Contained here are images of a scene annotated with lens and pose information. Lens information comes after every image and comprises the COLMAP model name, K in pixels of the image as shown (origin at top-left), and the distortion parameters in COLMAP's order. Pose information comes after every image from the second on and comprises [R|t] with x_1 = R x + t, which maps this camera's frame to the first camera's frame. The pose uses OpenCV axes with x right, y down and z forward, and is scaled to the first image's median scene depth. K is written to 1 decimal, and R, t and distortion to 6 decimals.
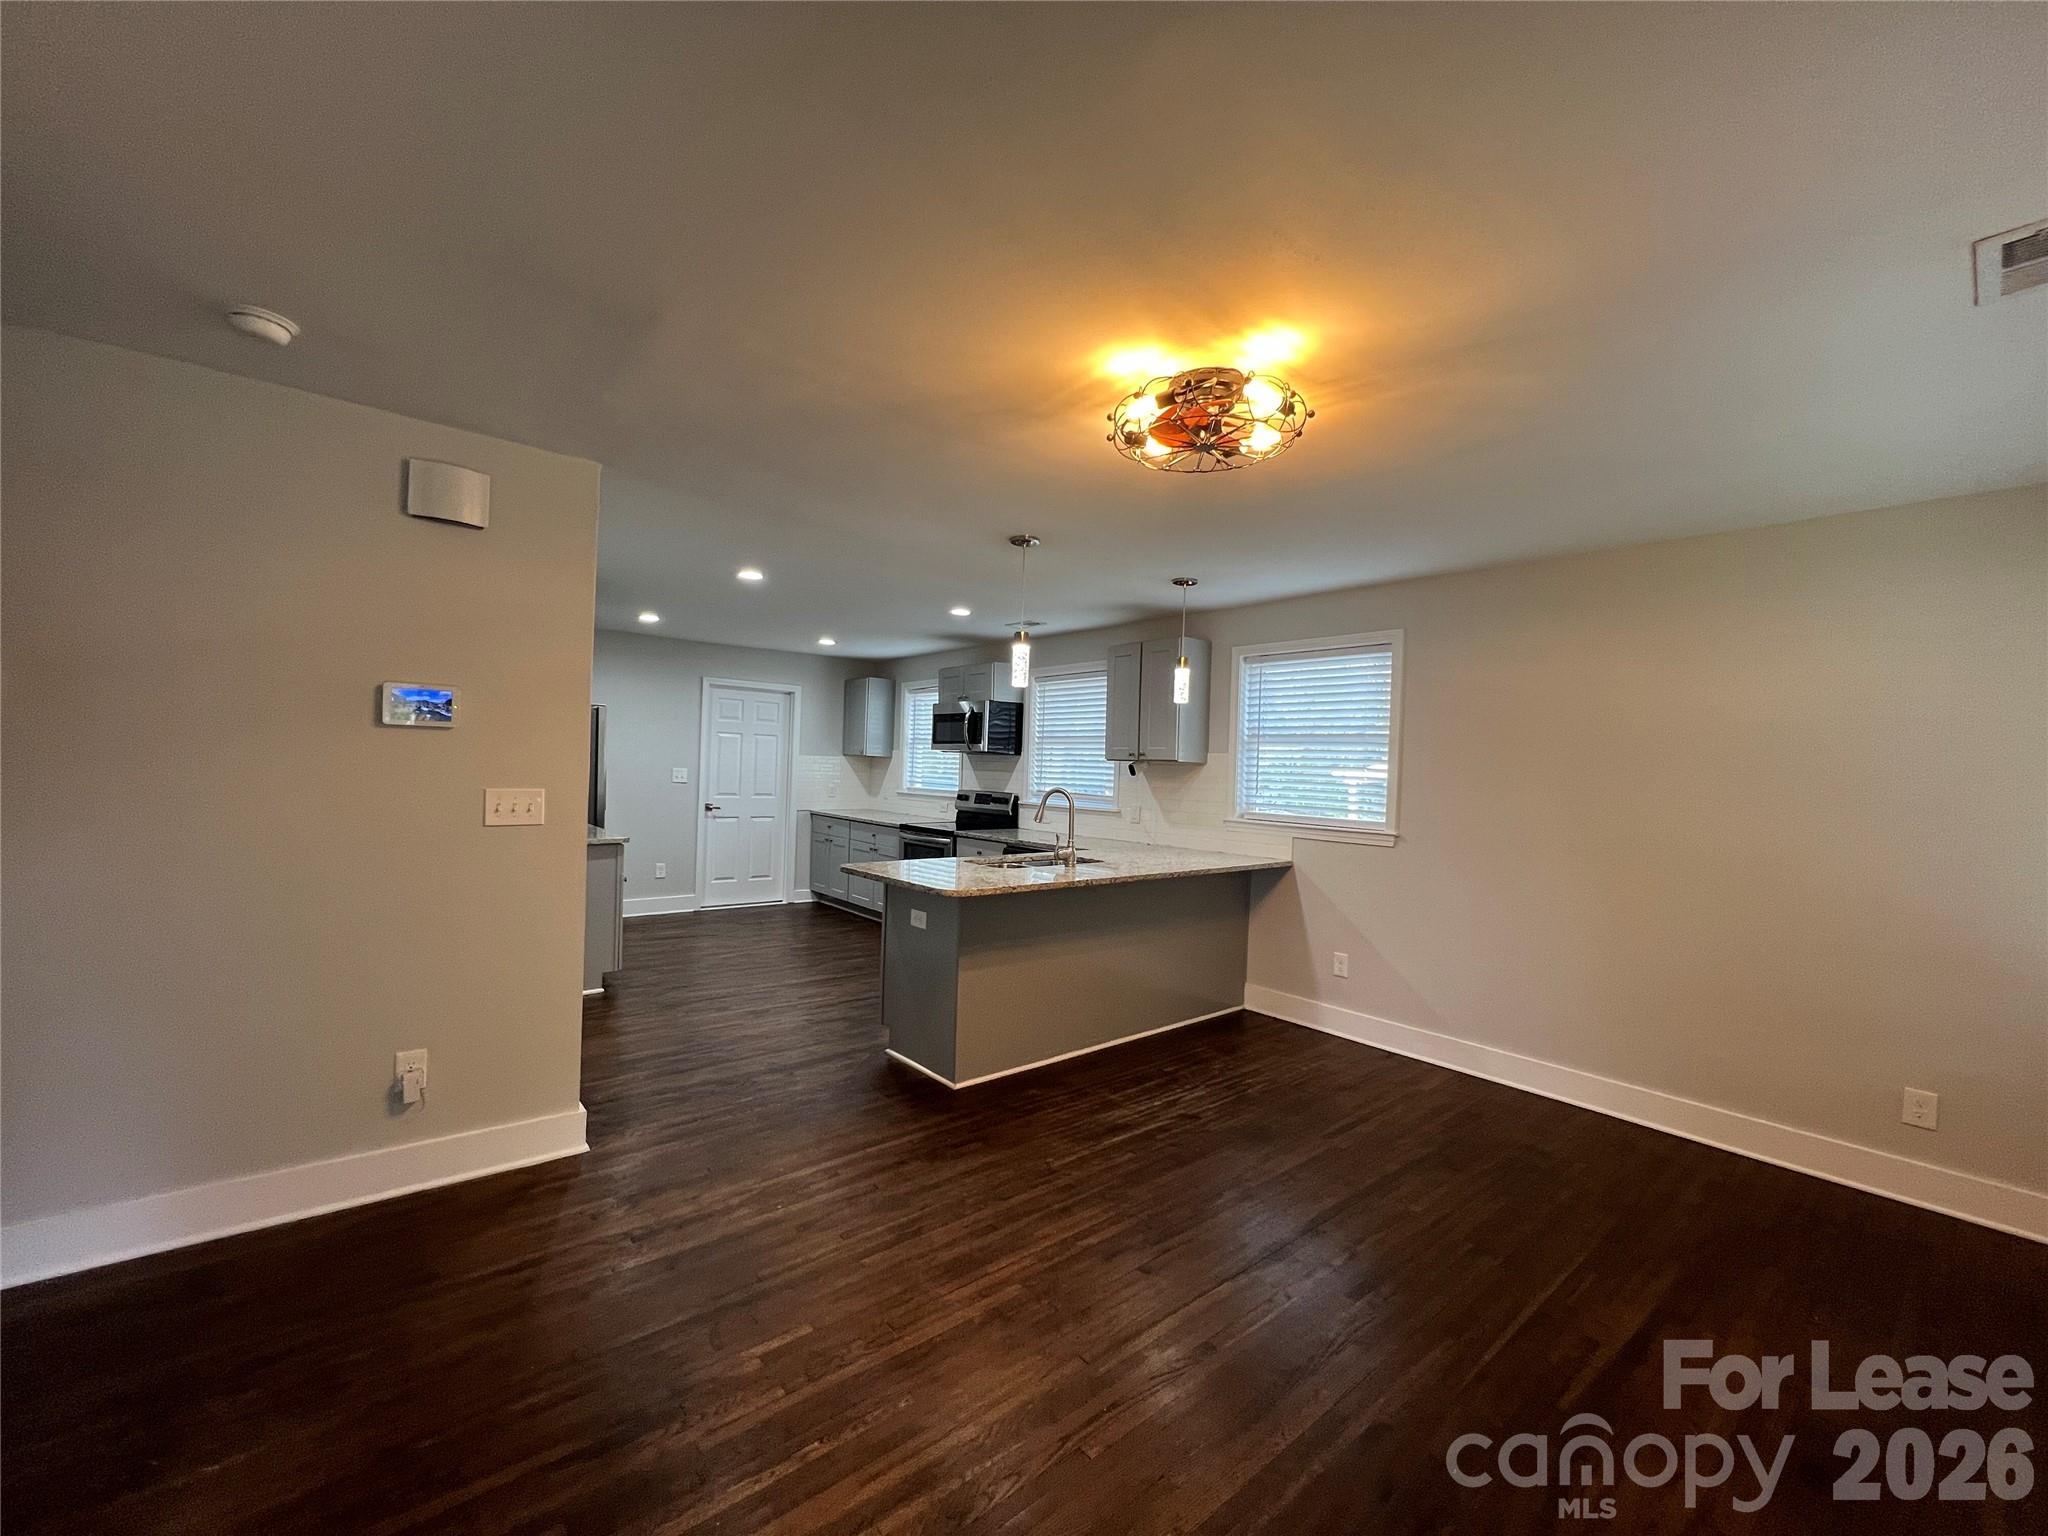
lens RADIAL K [[820.2, 0, 1016.5], [0, 820.2, 767.9], [0, 0, 1]] dist [-0.001250, -0.000363]
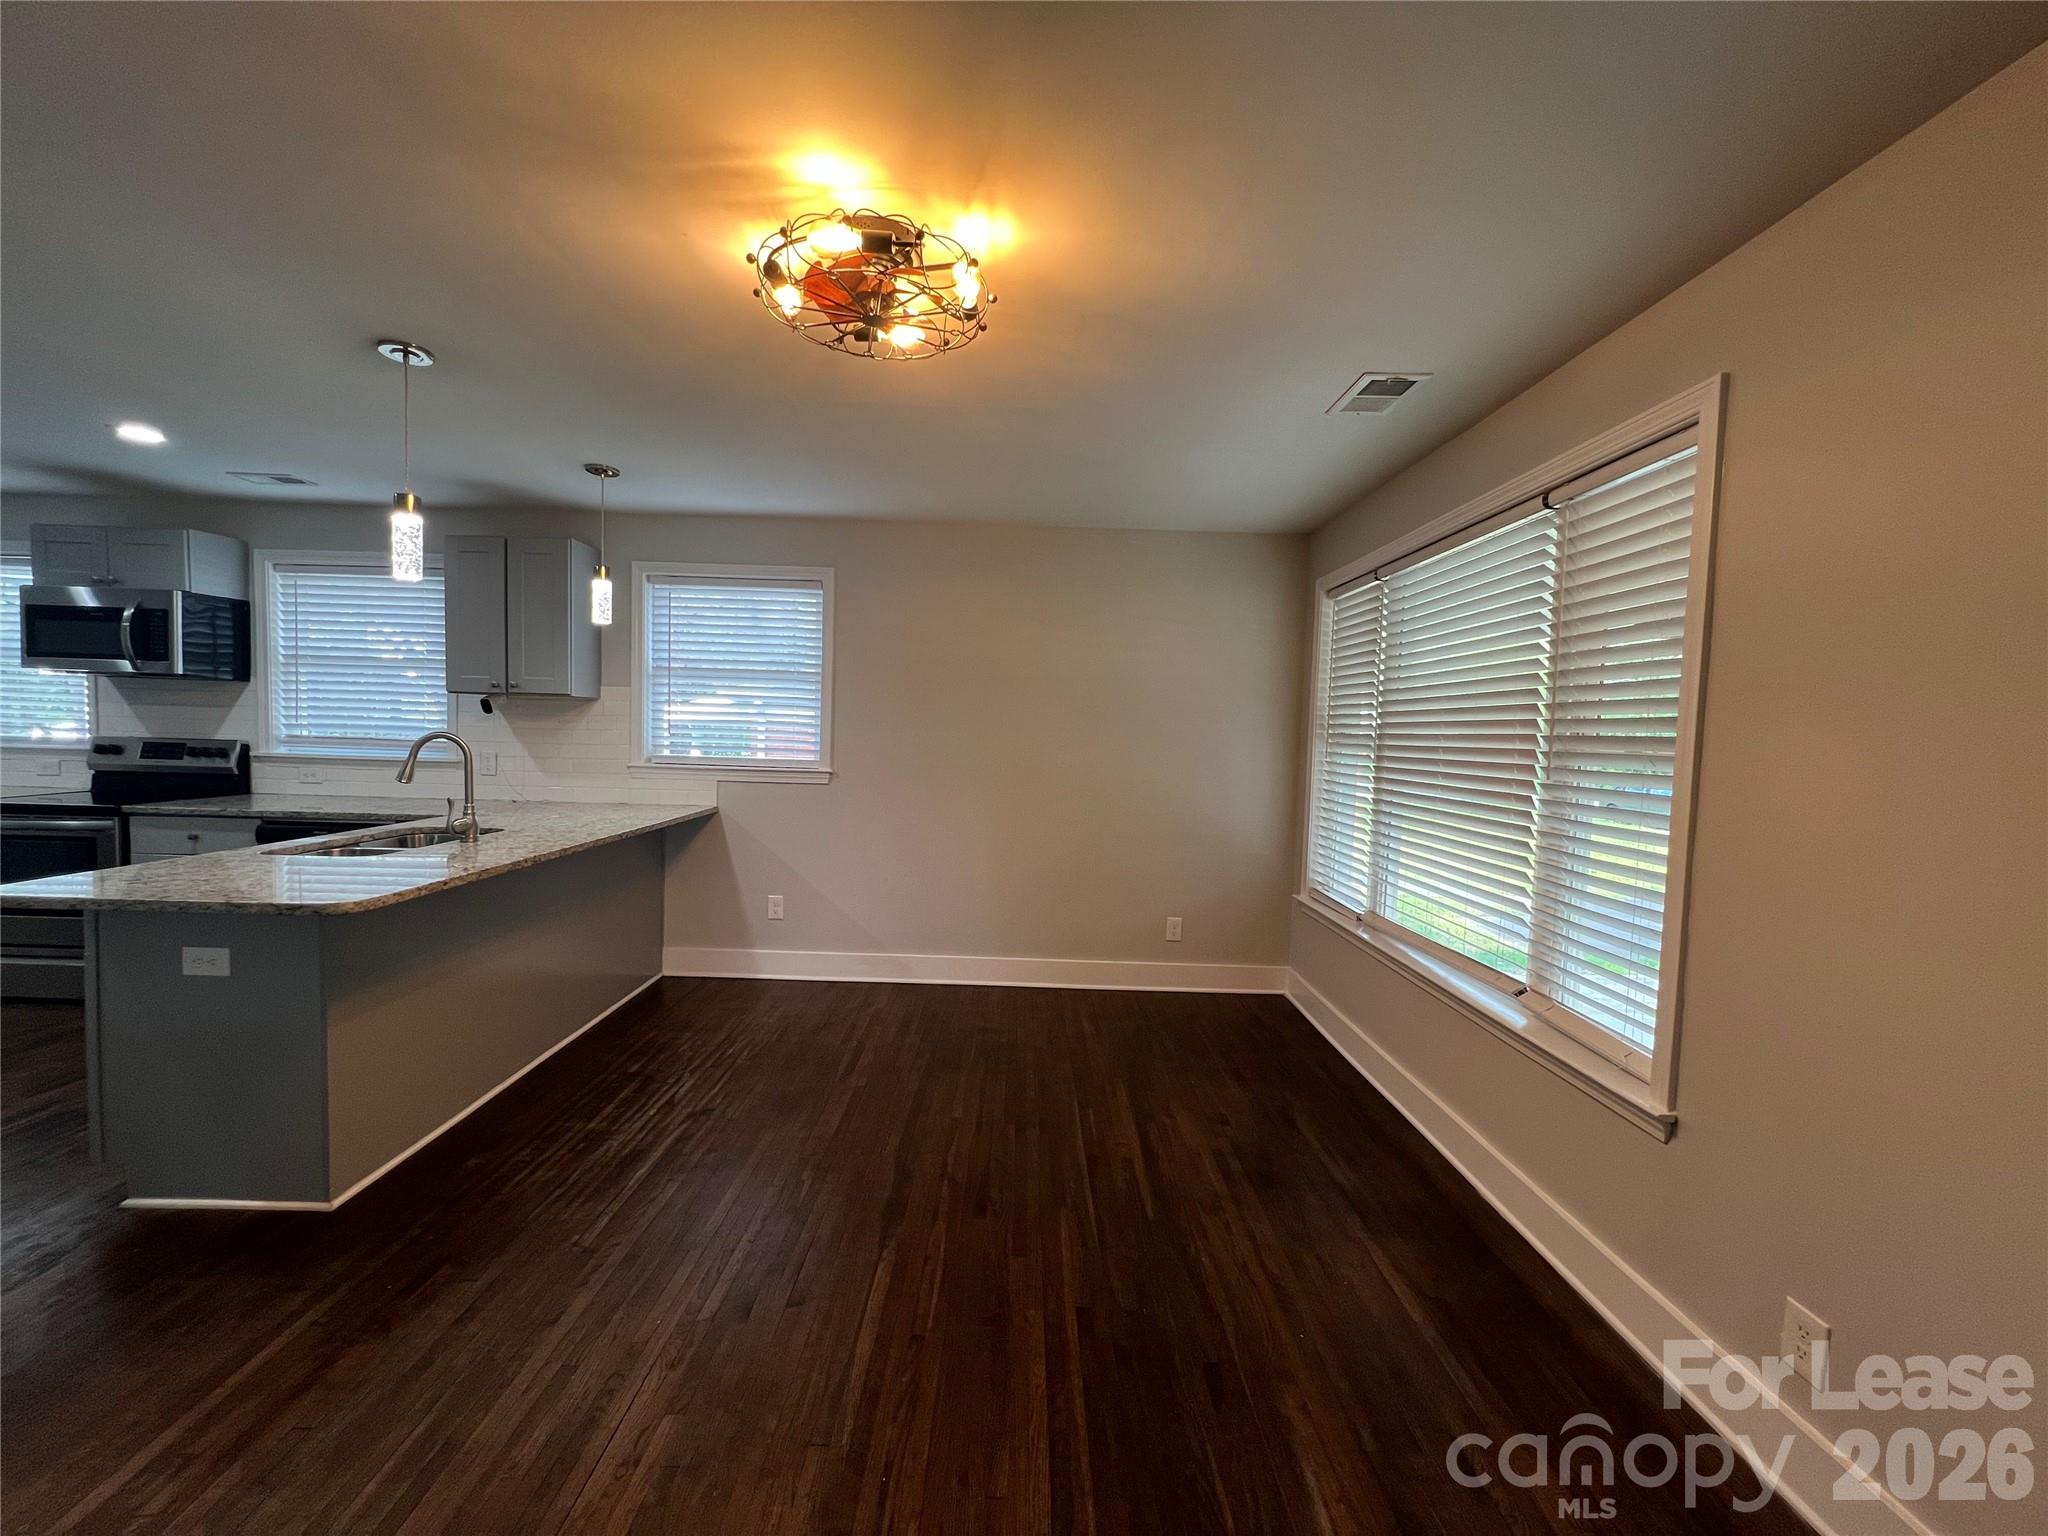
lens RADIAL K [[820.2, 0, 1026.3], [0, 820.2, 768.9], [0, 0, 1]] dist [-0.001250, -0.000363]
pose [[0.634170, -0.052598, 0.771403, -0.152137], [-0.008734, 0.997132, 0.075170, -0.001079], [-0.773144, -0.054408, 0.631892, 0.149575]]
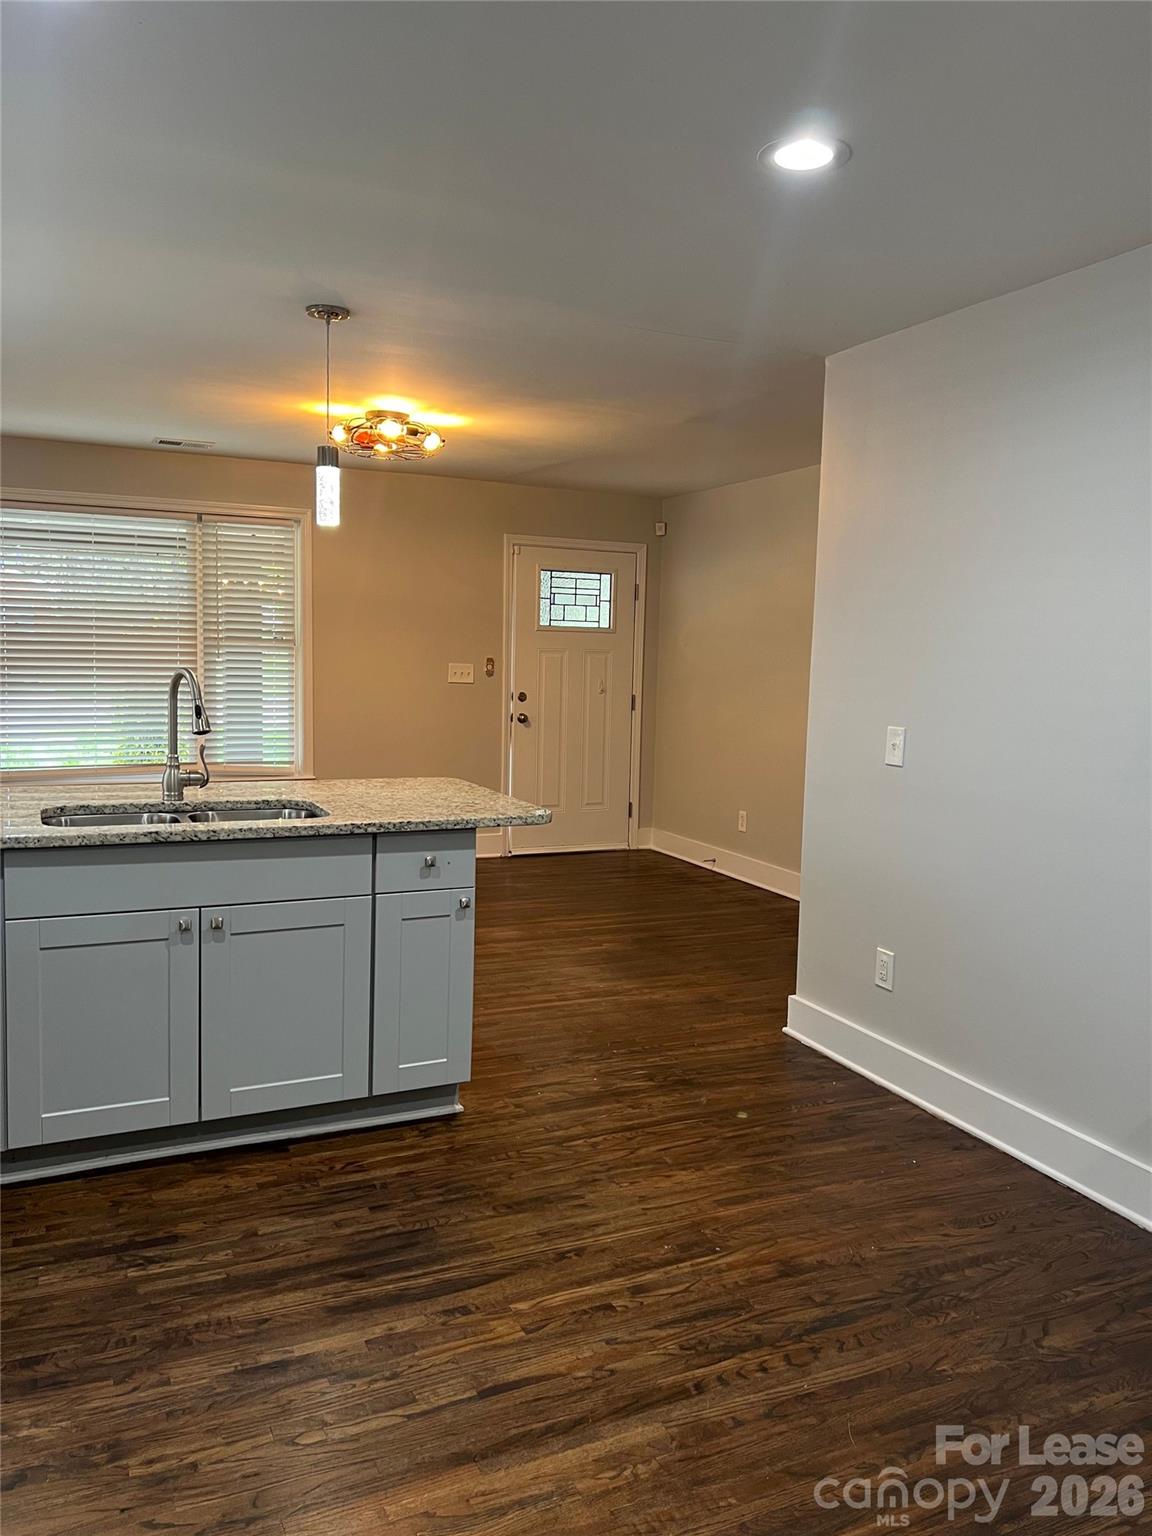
lens RADIAL K [[1179.3, 0, 574.5], [0, 1179.3, 767.5], [0, 0, 1]] dist [-0.000255, 0.000198]
pose [[-0.968349, -0.078861, 0.236813, -0.360041], [-0.055367, 0.993005, 0.104283, -0.006827], [-0.243381, 0.087870, -0.965942, 1.512909]]
